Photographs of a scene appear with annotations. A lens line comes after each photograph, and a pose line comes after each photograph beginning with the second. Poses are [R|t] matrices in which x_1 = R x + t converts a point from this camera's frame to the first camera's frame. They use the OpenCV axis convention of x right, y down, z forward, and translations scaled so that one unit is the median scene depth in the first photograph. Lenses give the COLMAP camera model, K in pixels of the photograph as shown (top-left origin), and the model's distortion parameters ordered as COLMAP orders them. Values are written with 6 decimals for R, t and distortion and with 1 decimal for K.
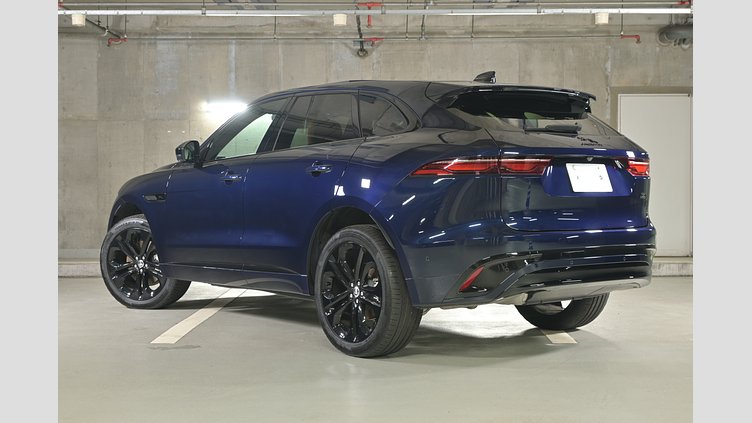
lens RADIAL K [[1119.7, 0, 373.1], [0, 1119.7, 213.0], [0, 0, 1]] dist [0.014538, 0.000000]
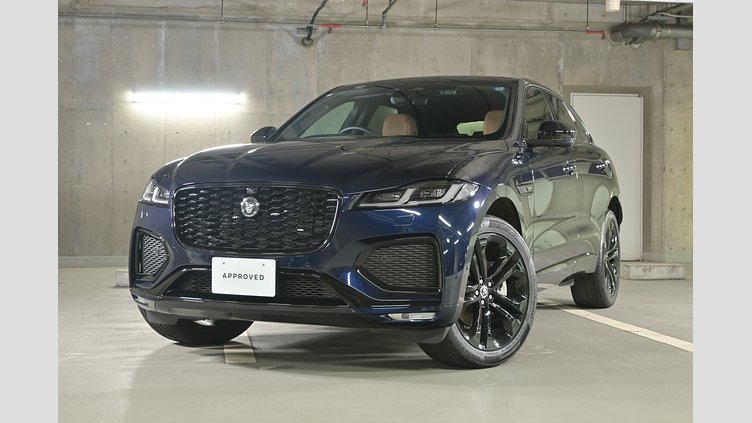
lens RADIAL K [[1119.7, 0, 375.8], [0, 1119.7, 209.3], [0, 0, 1]] dist [0.014538, 0.000000]
pose [[0.979854, 0.002864, 0.199696, -0.137858], [0.000909, 0.999823, -0.018797, 0.011974], [-0.199714, 0.018600, 0.979678, 0.090504]]
